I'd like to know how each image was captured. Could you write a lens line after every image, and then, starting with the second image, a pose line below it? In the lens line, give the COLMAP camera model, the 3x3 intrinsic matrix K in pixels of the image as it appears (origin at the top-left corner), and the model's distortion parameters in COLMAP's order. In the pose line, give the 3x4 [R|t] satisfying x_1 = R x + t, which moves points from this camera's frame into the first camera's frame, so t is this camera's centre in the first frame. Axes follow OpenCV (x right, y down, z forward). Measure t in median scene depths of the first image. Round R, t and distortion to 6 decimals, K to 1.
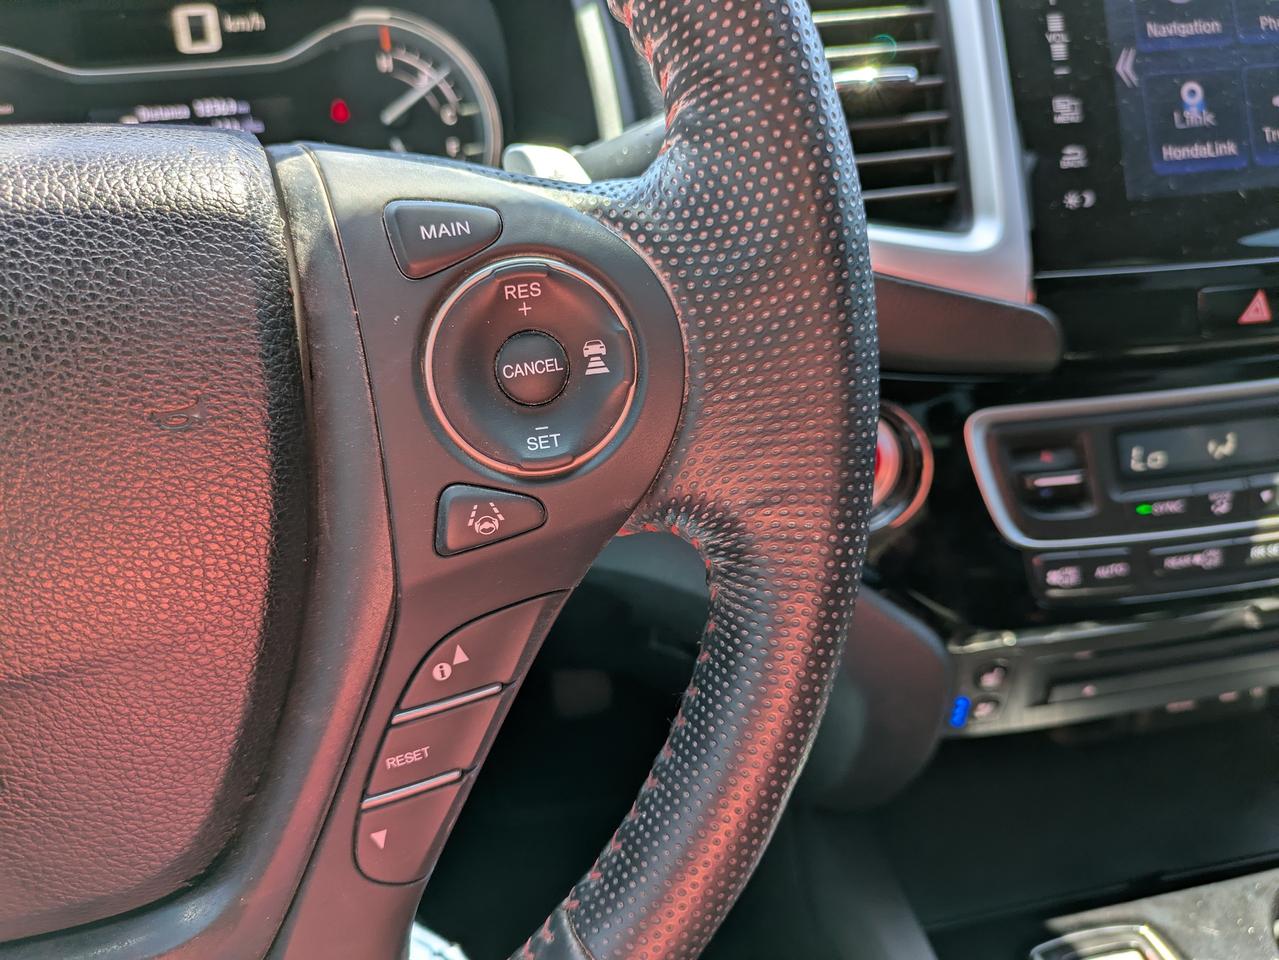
lens RADIAL K [[932.9, 0, 627.3], [0, 932.9, 485.7], [0, 0, 1]] dist [-0.007911, 0.000472]
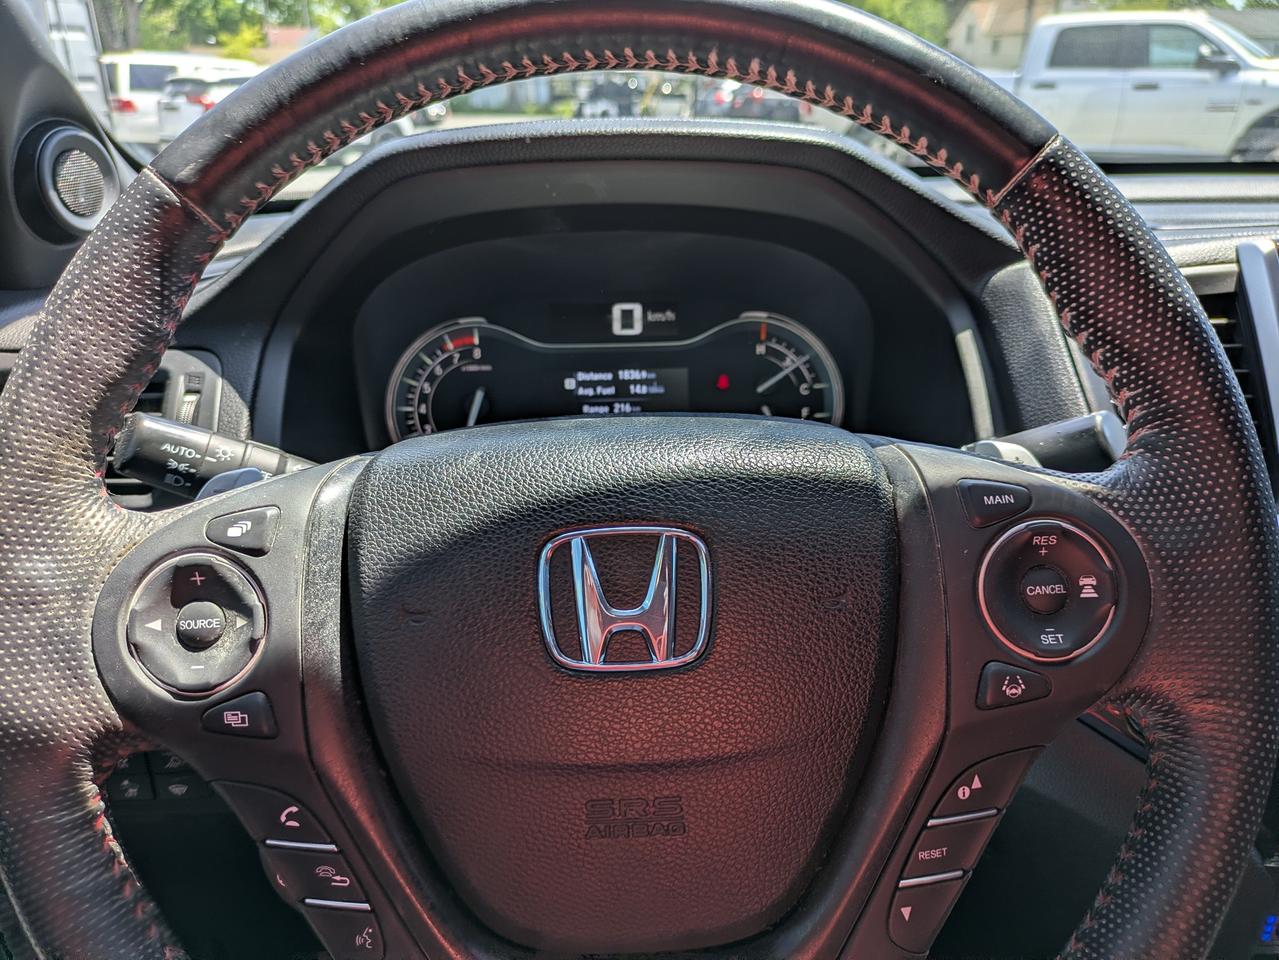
lens RADIAL K [[932.9, 0, 634.2], [0, 932.9, 499.3], [0, 0, 1]] dist [-0.007911, 0.000472]
pose [[0.985510, 0.071917, -0.153619, -0.535928], [-0.104288, 0.971166, -0.214384, 0.125805], [0.133772, 0.227298, 0.964593, -0.591096]]
